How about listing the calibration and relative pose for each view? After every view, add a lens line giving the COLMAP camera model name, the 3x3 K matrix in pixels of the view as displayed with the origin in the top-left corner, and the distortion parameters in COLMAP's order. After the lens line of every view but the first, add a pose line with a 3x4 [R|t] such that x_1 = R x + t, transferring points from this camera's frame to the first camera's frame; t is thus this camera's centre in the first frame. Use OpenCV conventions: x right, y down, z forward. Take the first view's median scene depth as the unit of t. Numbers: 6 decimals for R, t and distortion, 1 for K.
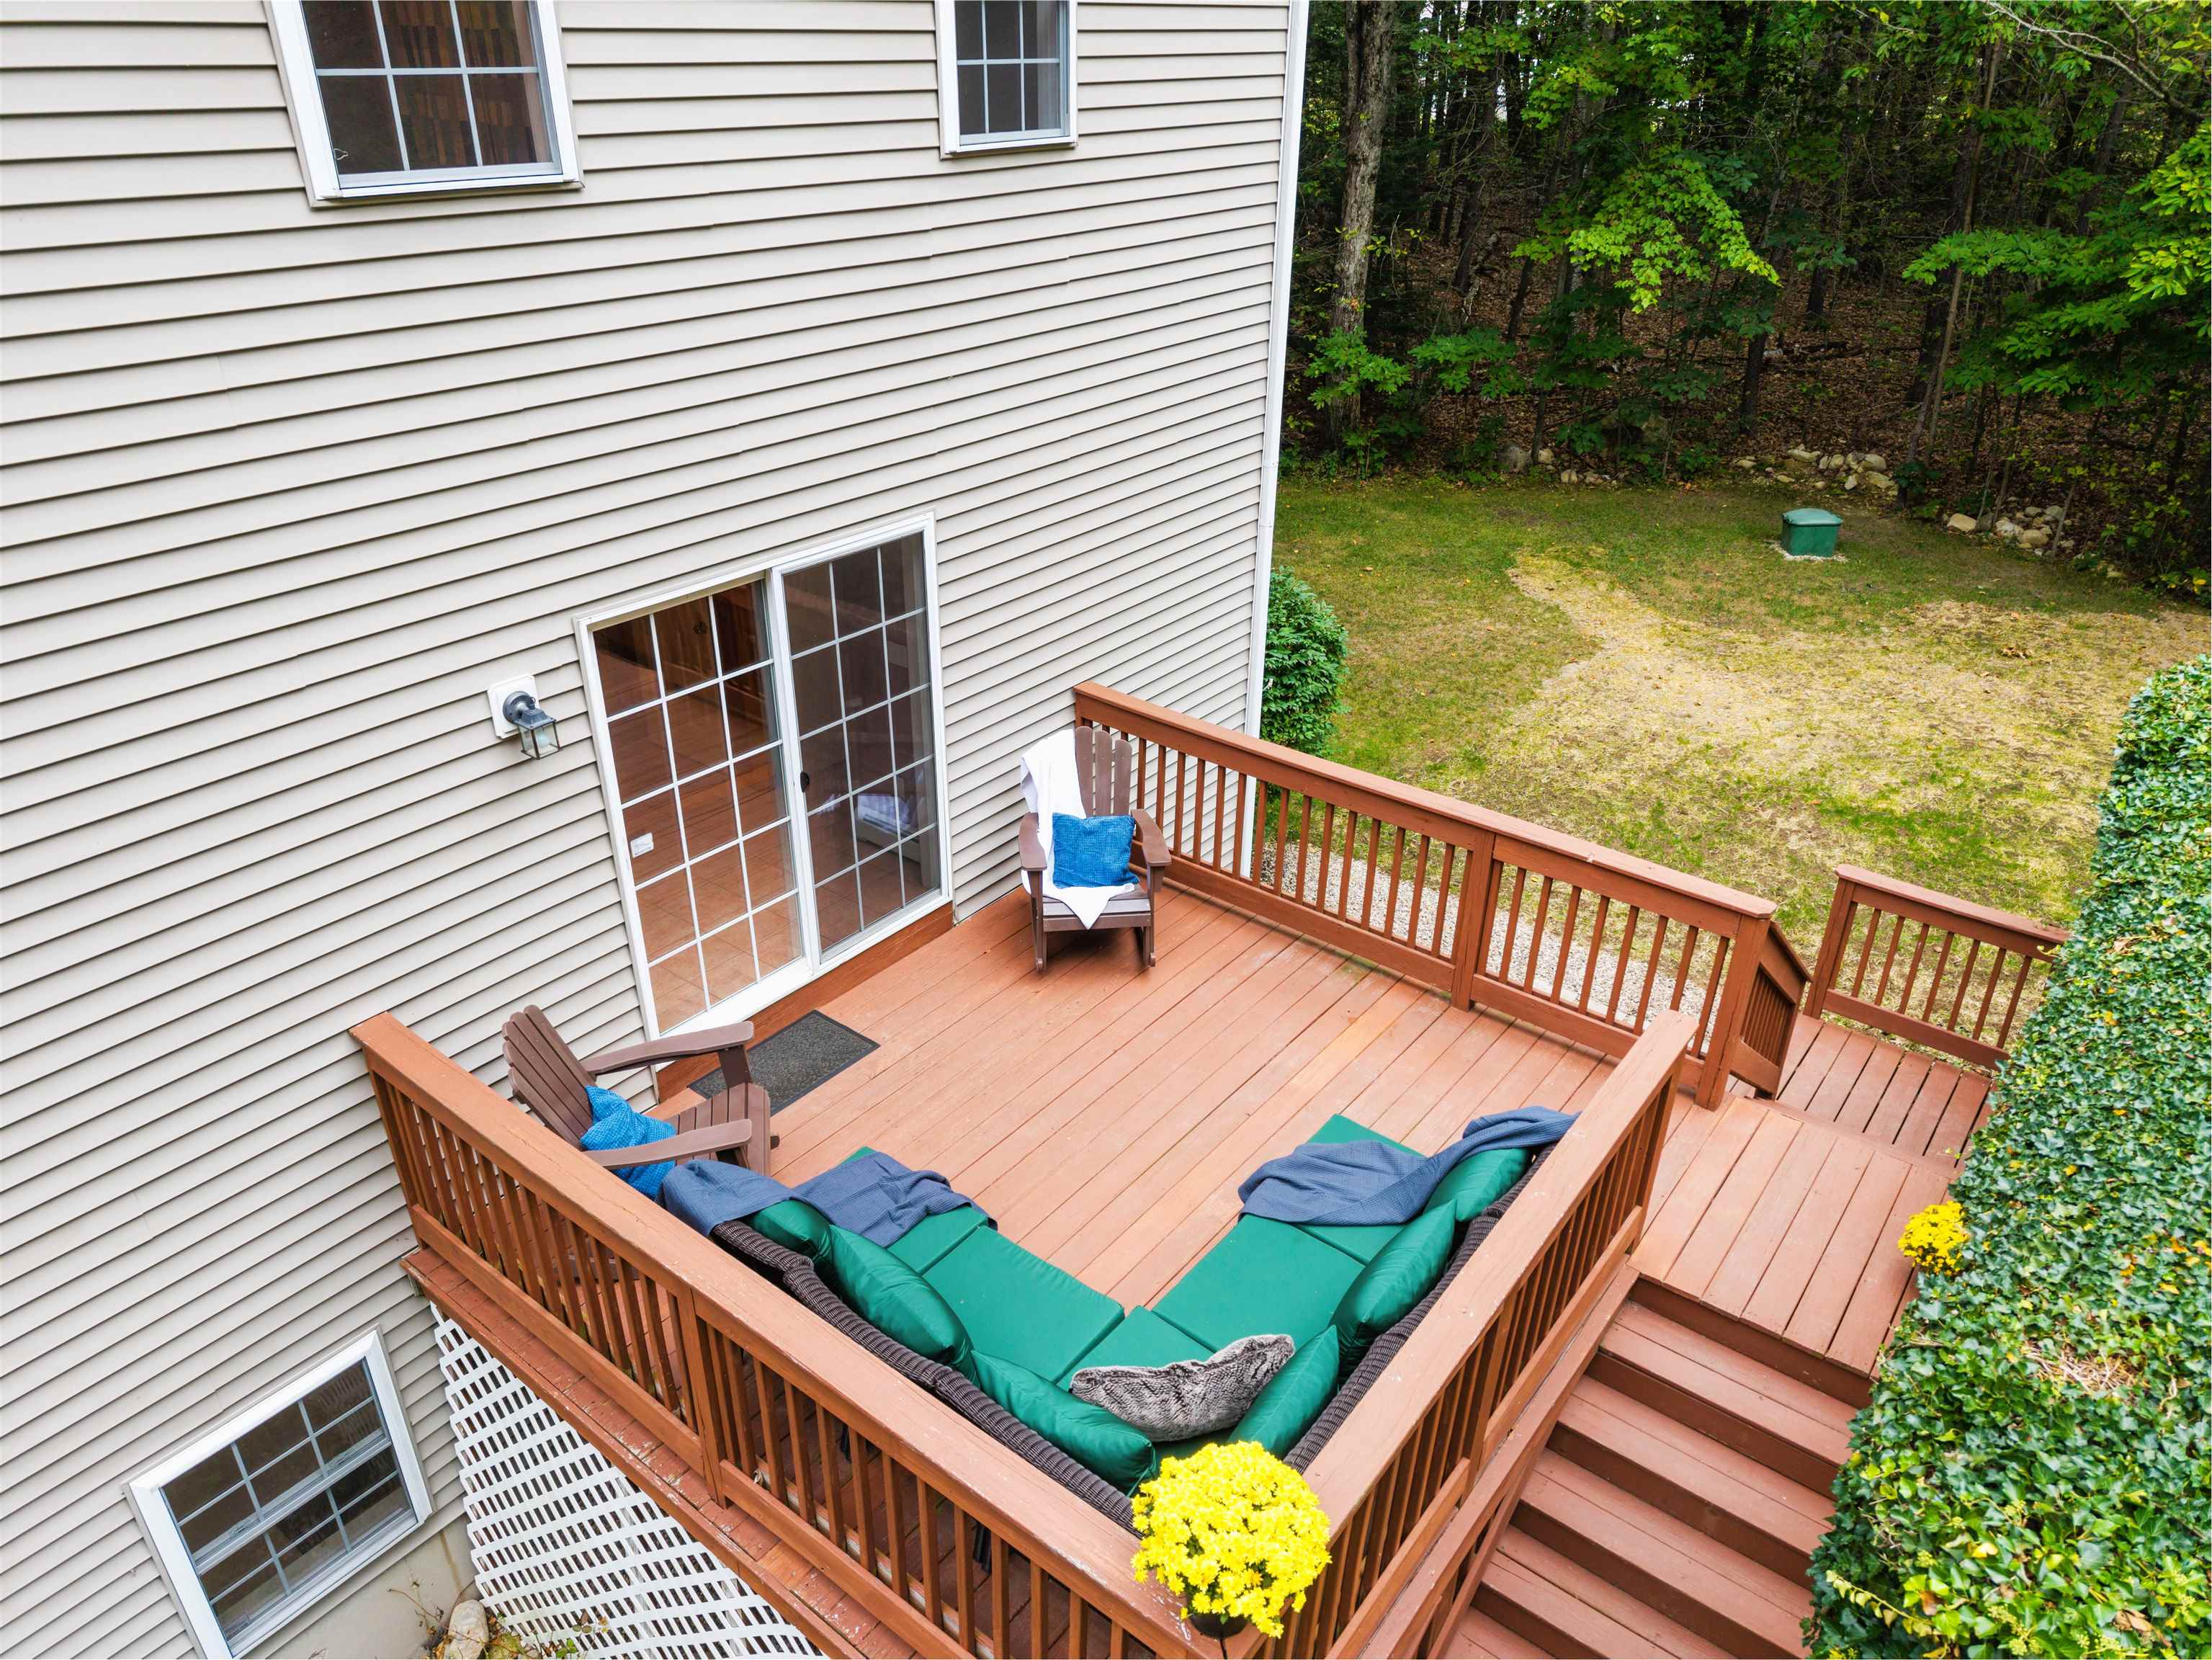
lens RADIAL K [[1485.4, 0, 1103.0], [0, 1485.4, 829.6], [0, 0, 1]] dist [0.014758, -0.003877]
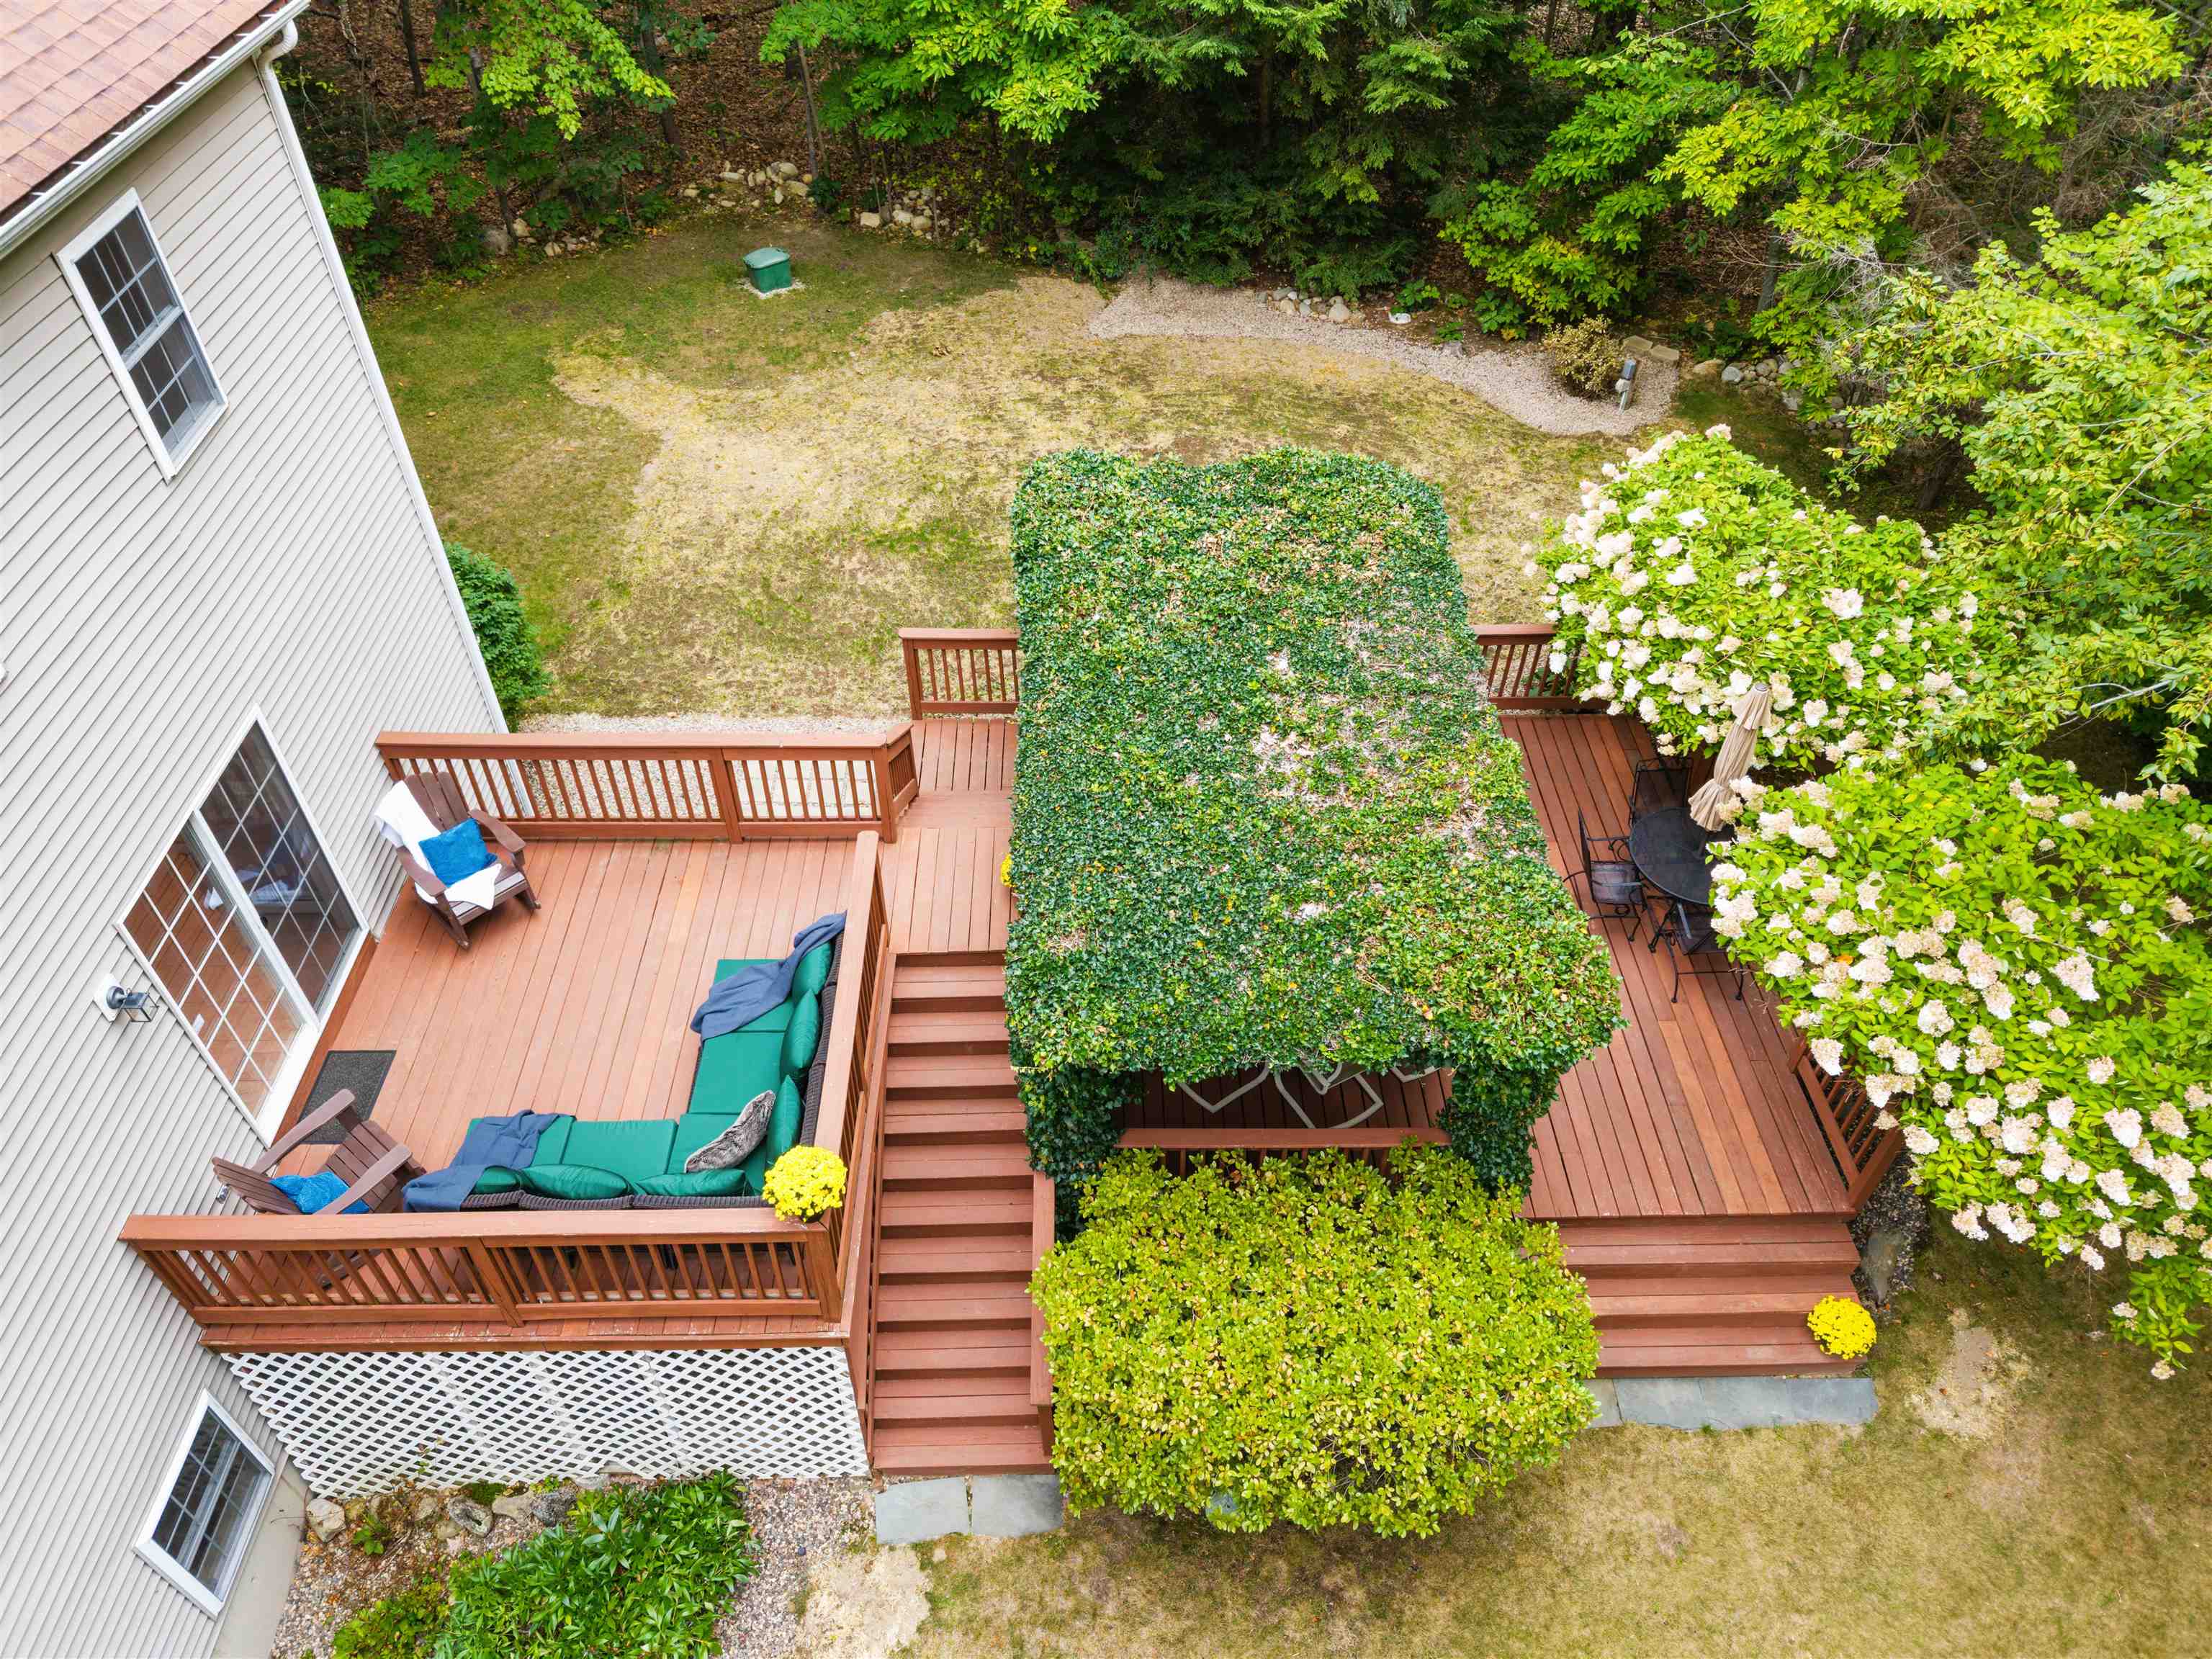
lens RADIAL K [[1485.2, 0, 1103.0], [0, 1485.2, 829.1], [0, 0, 1]] dist [0.014758, -0.003877]
pose [[0.774301, -0.439240, 0.455550, -0.165777], [0.301335, 0.888942, 0.344933, -0.307622], [-0.556466, -0.129809, 0.820668, -0.498224]]
